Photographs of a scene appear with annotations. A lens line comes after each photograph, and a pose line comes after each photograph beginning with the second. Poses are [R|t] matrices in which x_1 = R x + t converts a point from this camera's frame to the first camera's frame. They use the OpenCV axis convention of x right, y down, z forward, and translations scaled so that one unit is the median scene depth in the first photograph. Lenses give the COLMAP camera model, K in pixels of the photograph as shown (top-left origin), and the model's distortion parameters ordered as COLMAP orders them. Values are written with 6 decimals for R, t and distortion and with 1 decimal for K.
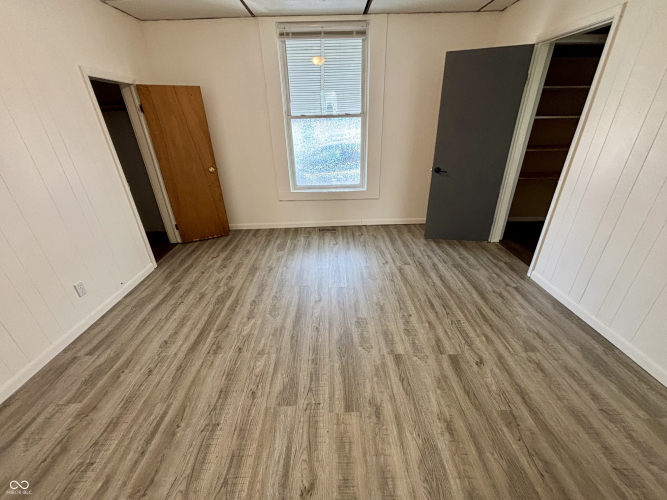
lens RADIAL K [[269.8, 0, 334.2], [0, 269.8, 248.0], [0, 0, 1]] dist [0.000243, -0.000617]
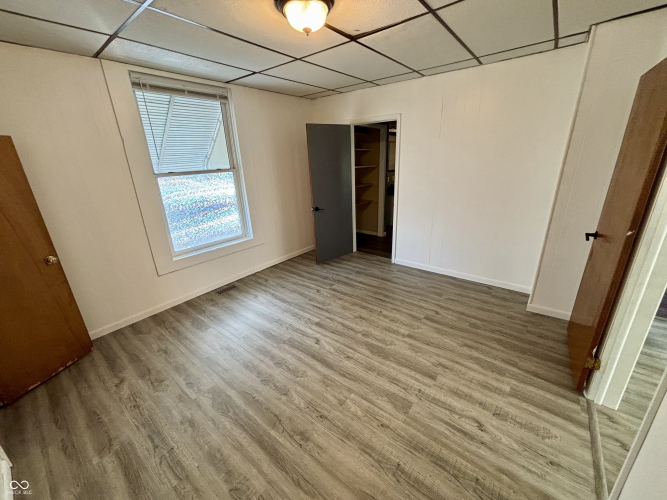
lens RADIAL K [[269.8, 0, 334.2], [0, 269.8, 248.0], [0, 0, 1]] dist [0.000243, -0.000617]
pose [[0.637142, -0.248631, 0.729542, -0.601958], [0.357243, 0.933990, 0.006312, -0.105543], [-0.682955, 0.256602, 0.683906, 0.142684]]
